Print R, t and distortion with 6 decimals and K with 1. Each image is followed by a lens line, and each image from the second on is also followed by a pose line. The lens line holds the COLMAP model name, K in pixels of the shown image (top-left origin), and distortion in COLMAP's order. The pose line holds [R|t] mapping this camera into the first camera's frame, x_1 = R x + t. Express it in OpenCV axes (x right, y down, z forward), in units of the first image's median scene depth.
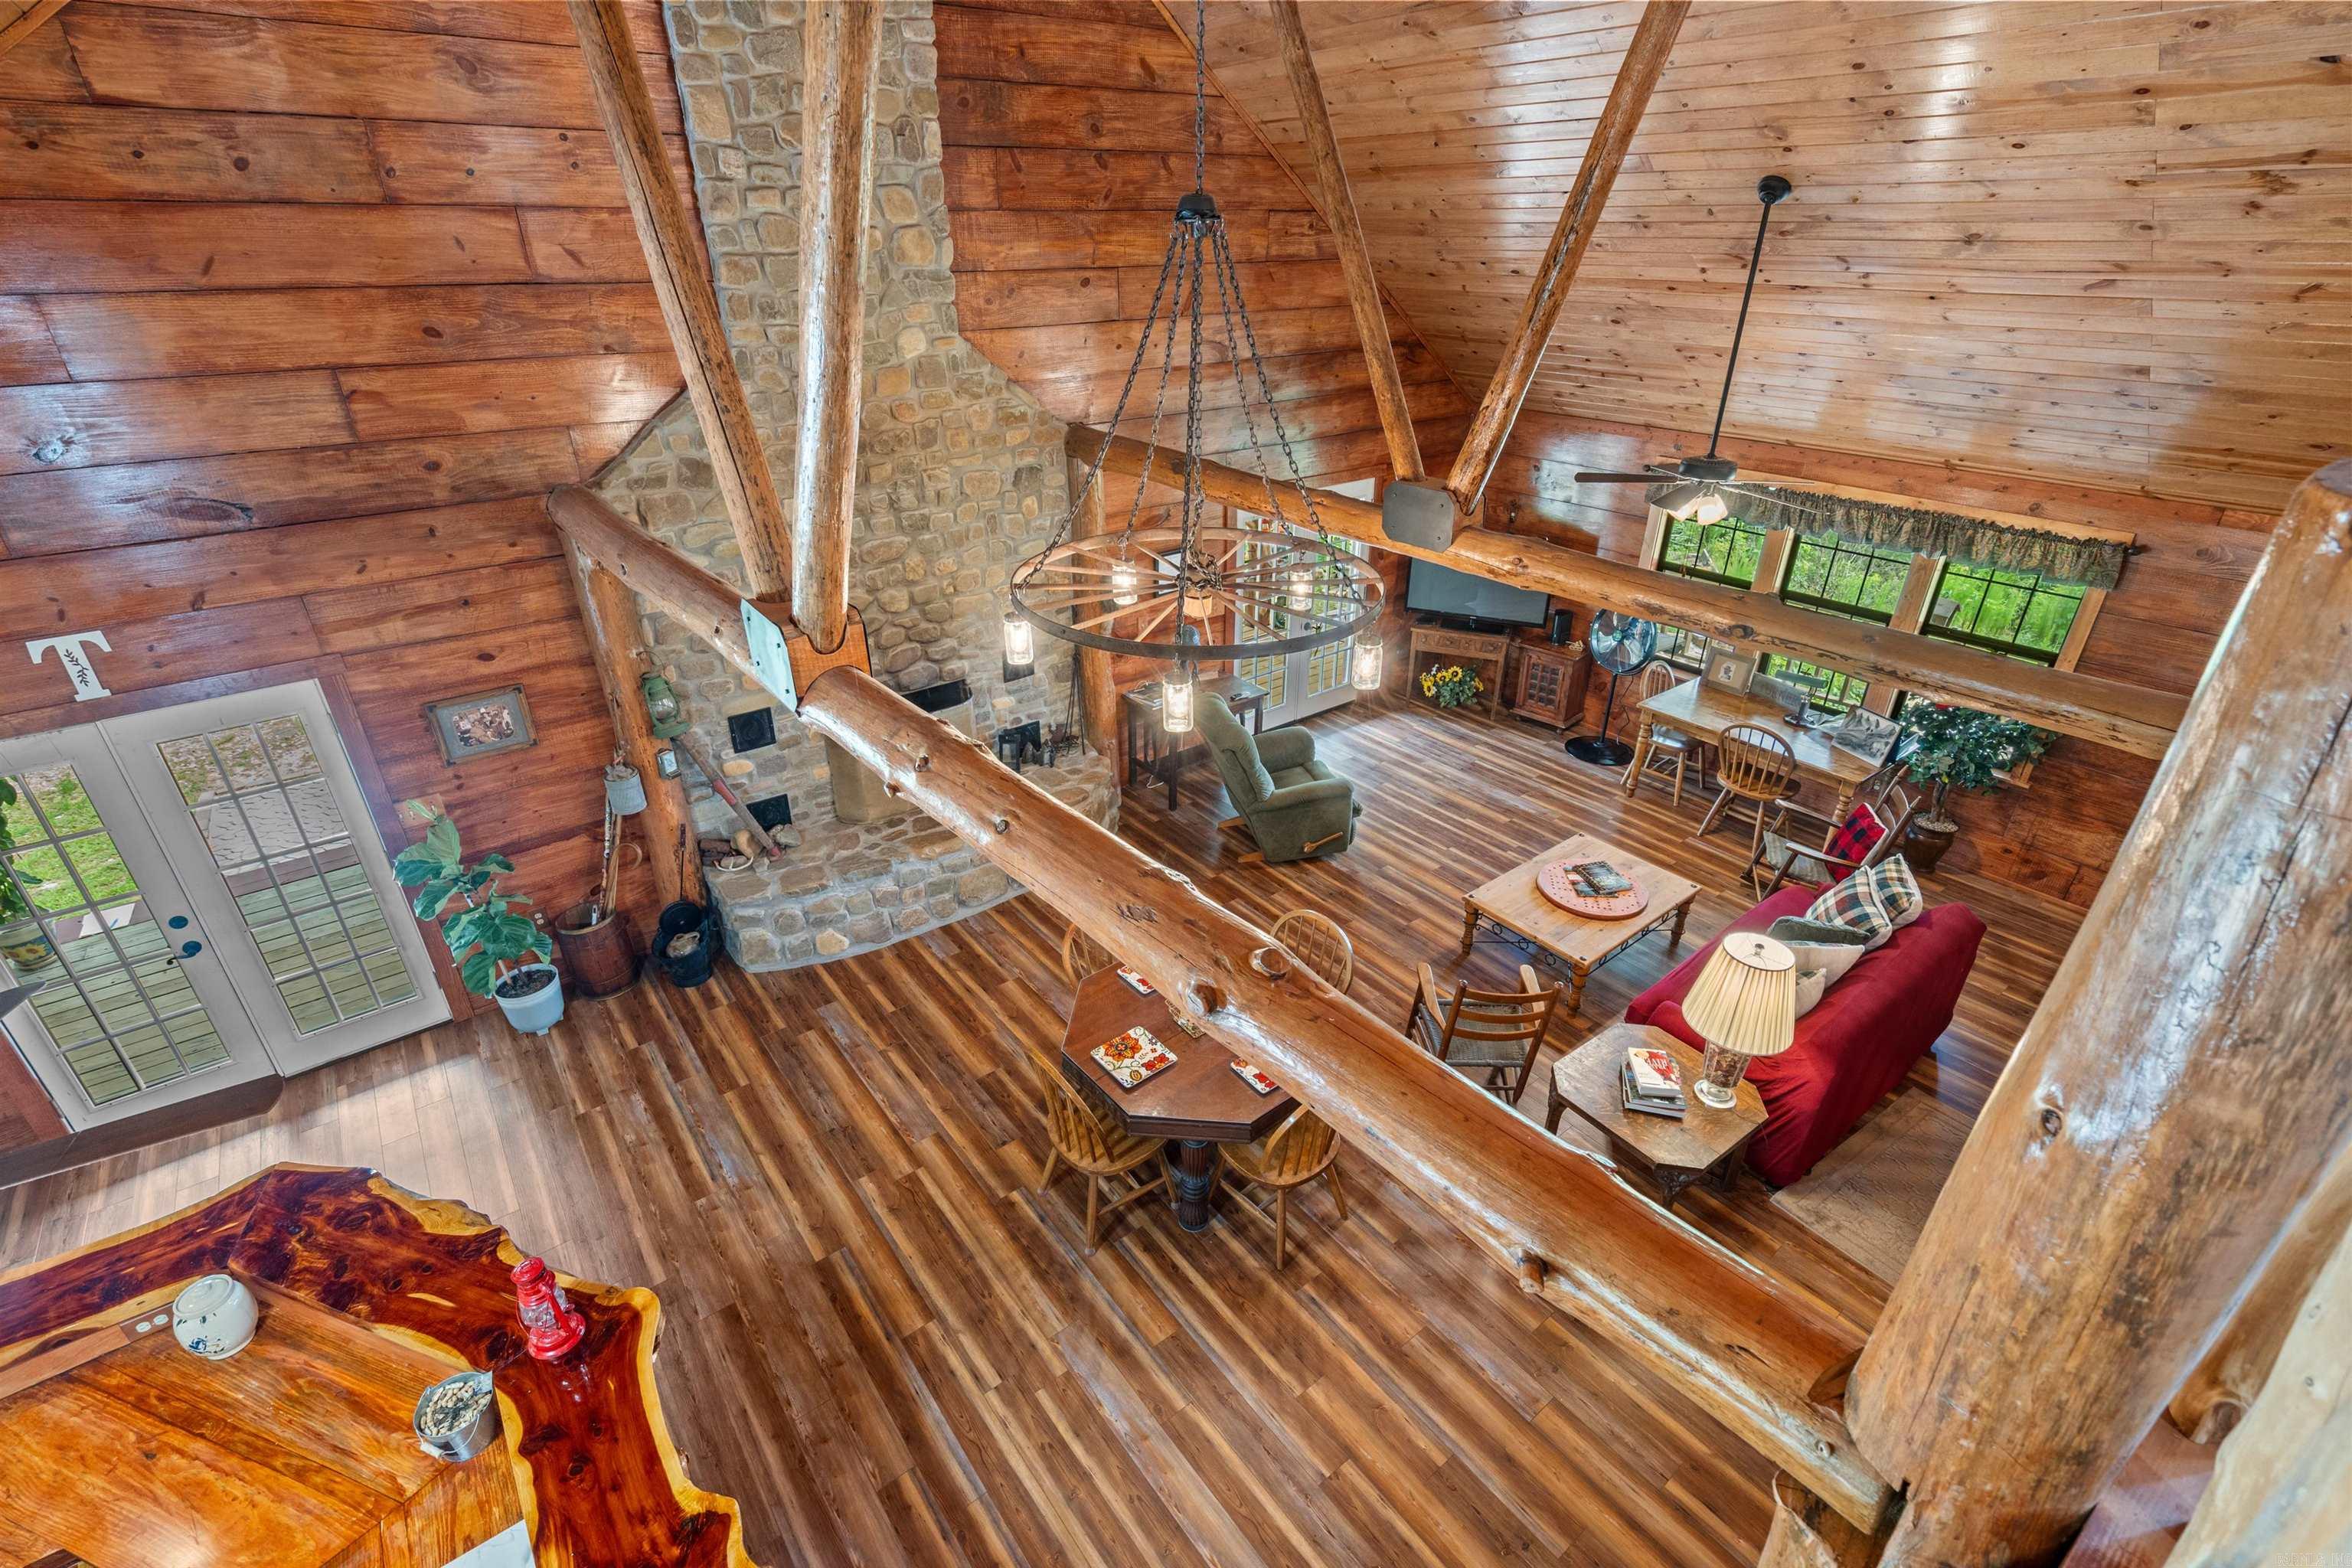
lens RADIAL K [[1083.3, 0, 1169.3], [0, 1083.3, 771.4], [0, 0, 1]] dist [-0.006771, 0.002580]
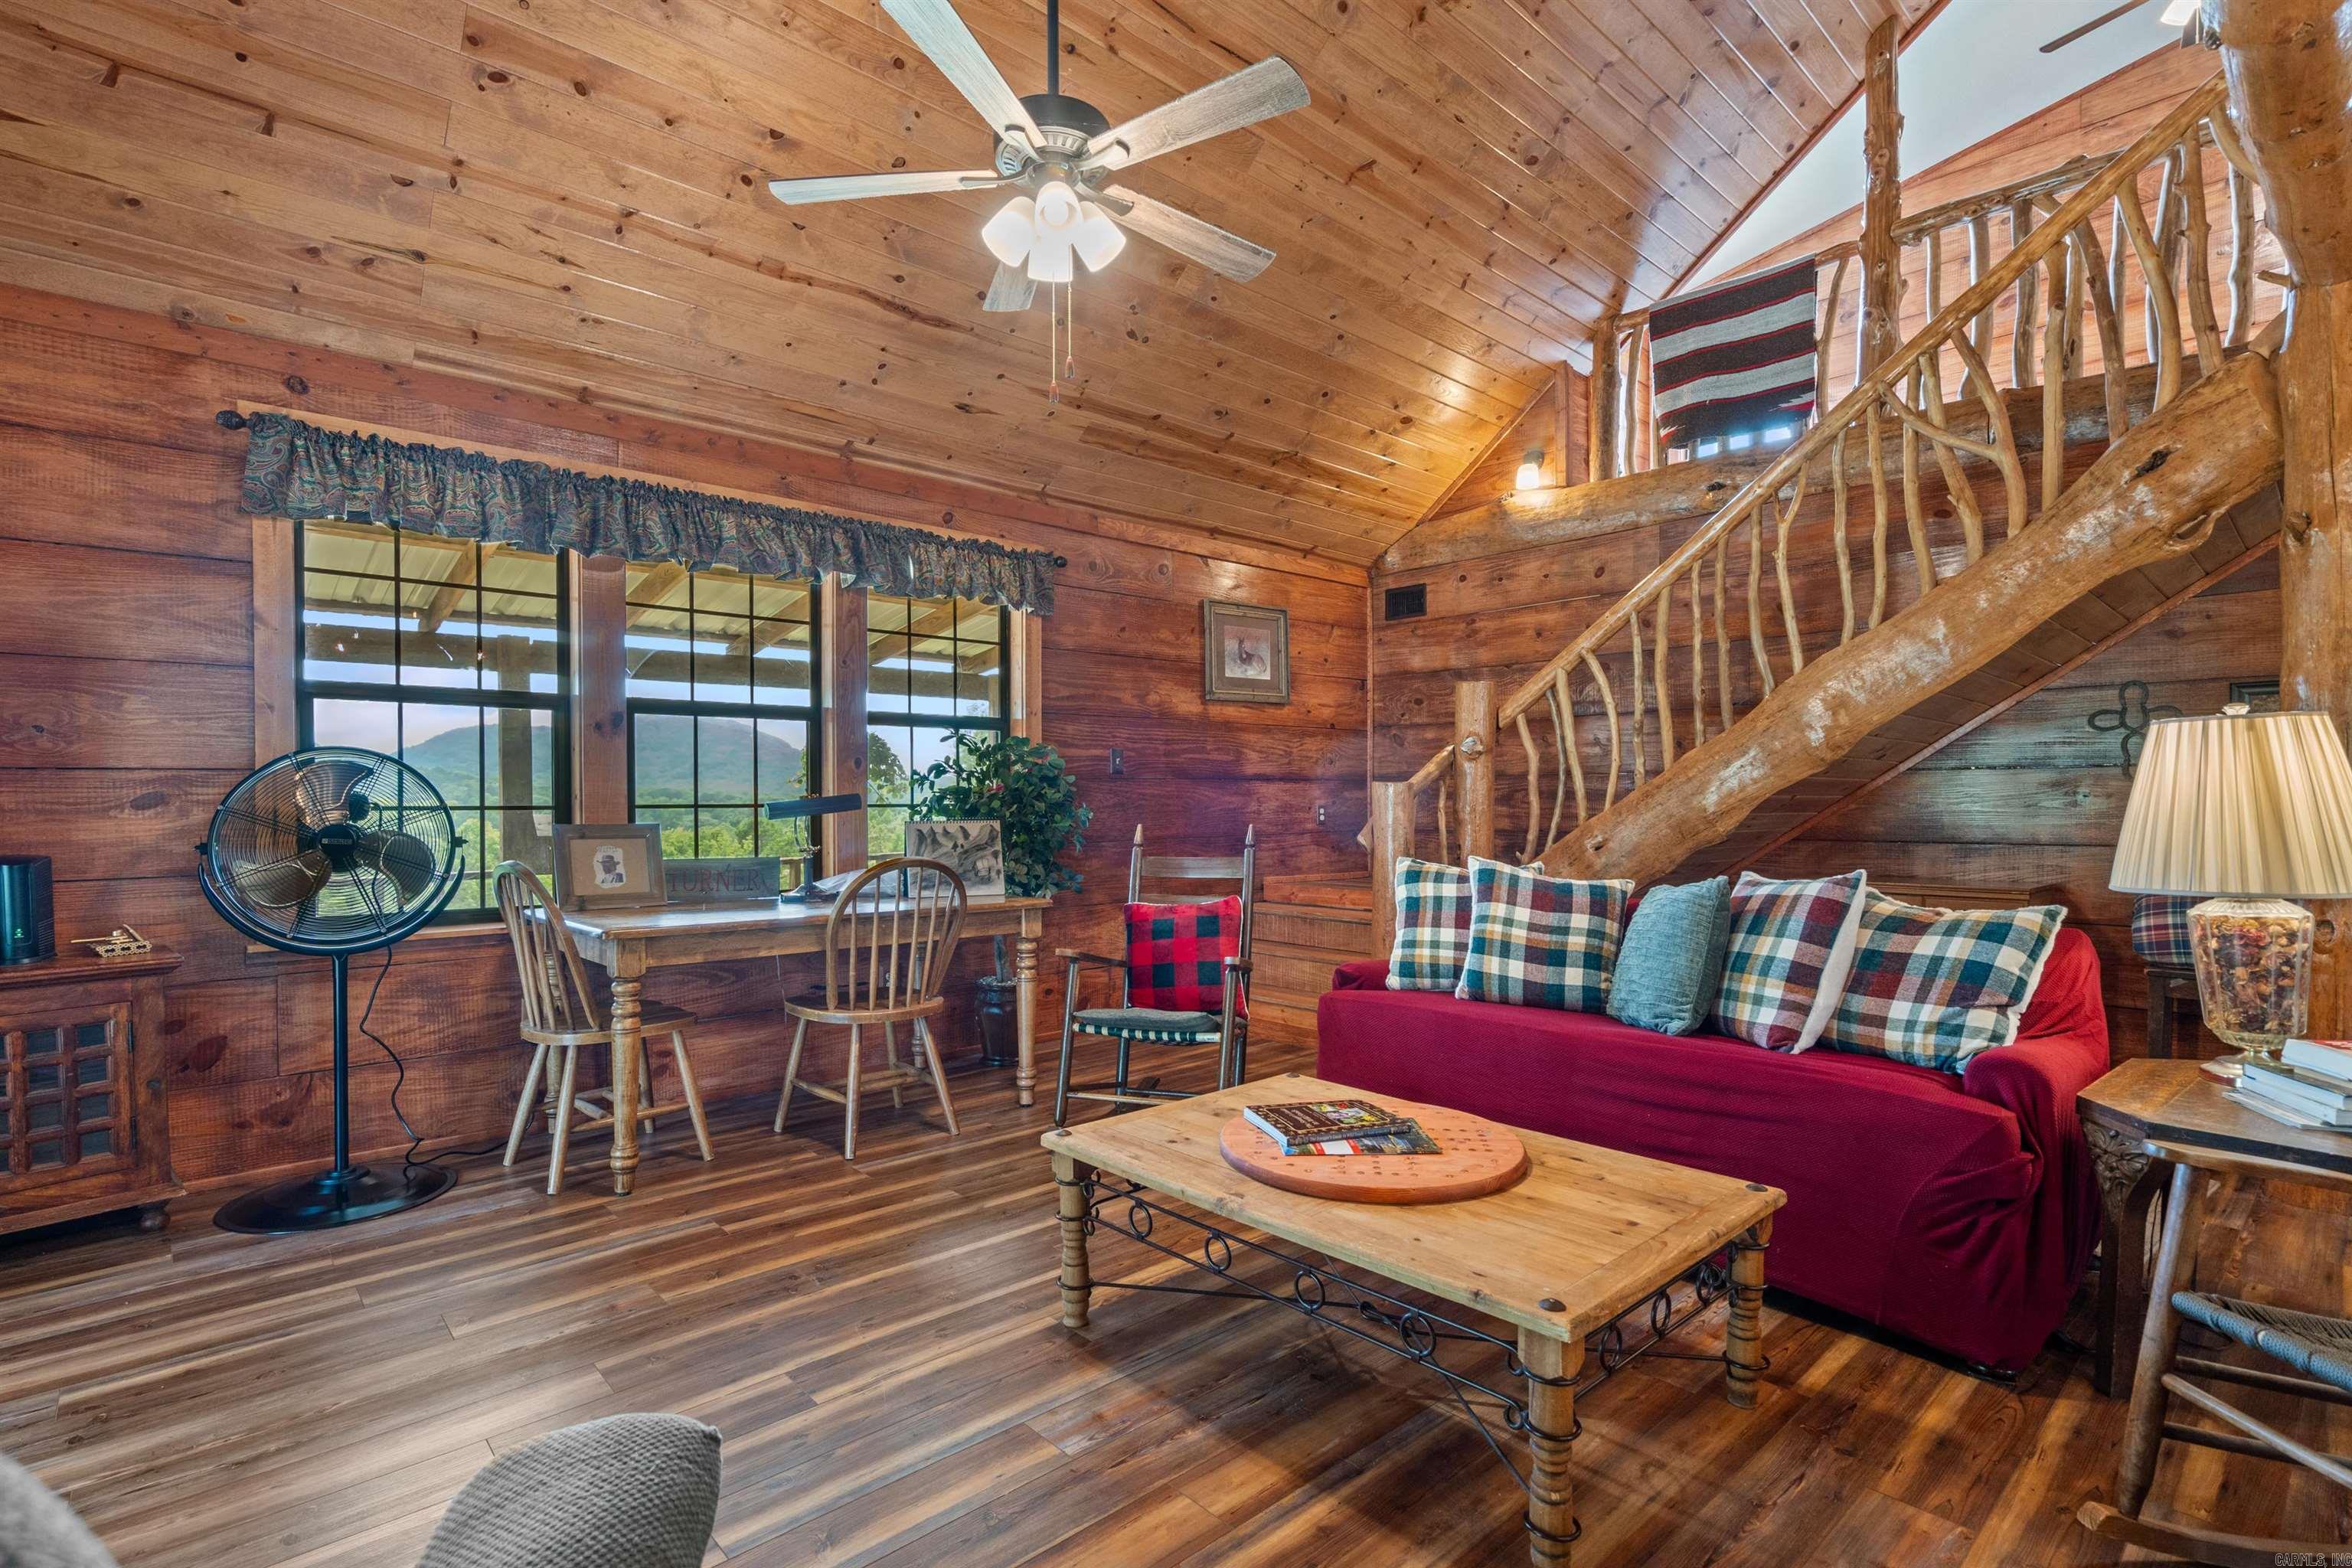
lens RADIAL K [[1083.3, 0, 1147.3], [0, 1083.3, 815.3], [0, 0, 1]] dist [-0.006771, 0.002580]
pose [[-0.063225, -0.019482, 0.997809, 0.050602], [0.461036, 0.886161, 0.046515, -0.036984], [-0.885126, 0.462967, -0.047046, 1.046414]]
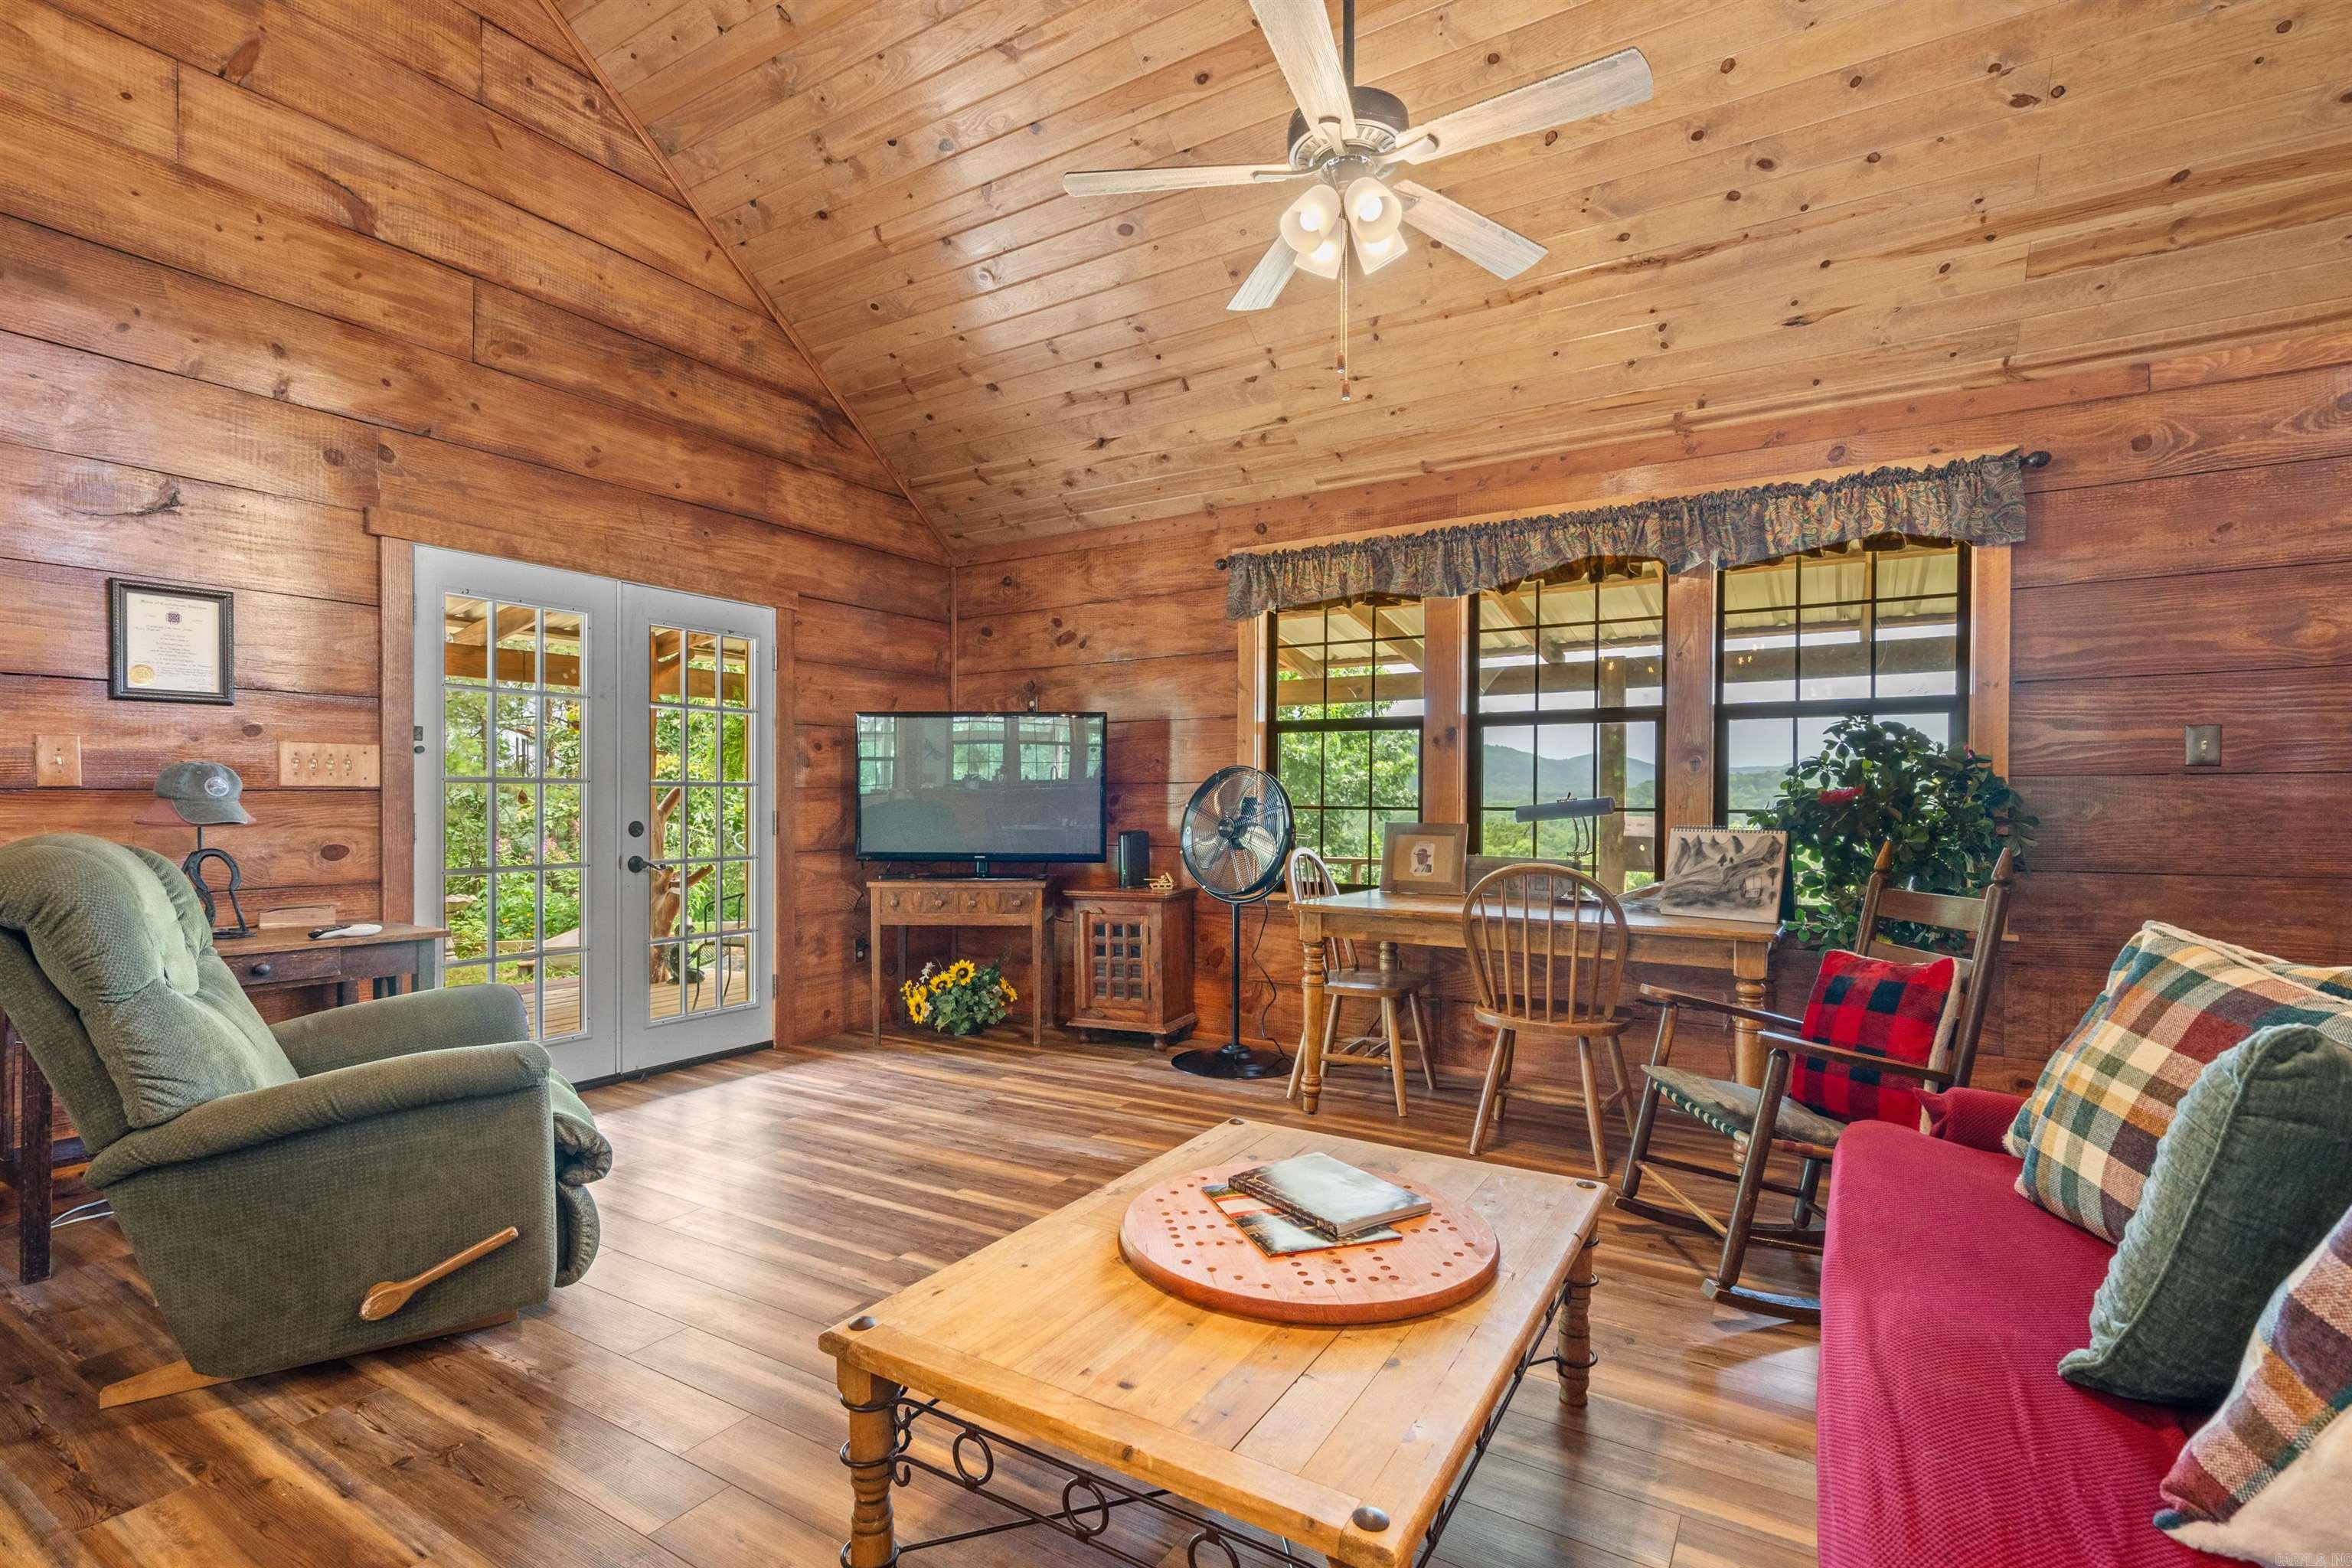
lens RADIAL K [[1083.3, 0, 1166.9], [0, 1083.3, 806.8], [0, 0, 1]] dist [-0.006771, 0.002580]
pose [[0.936722, 0.000239, 0.350074, 0.260779], [0.158930, 0.890716, -0.425870, 0.125811], [-0.311919, 0.454559, 0.834316, 0.735594]]
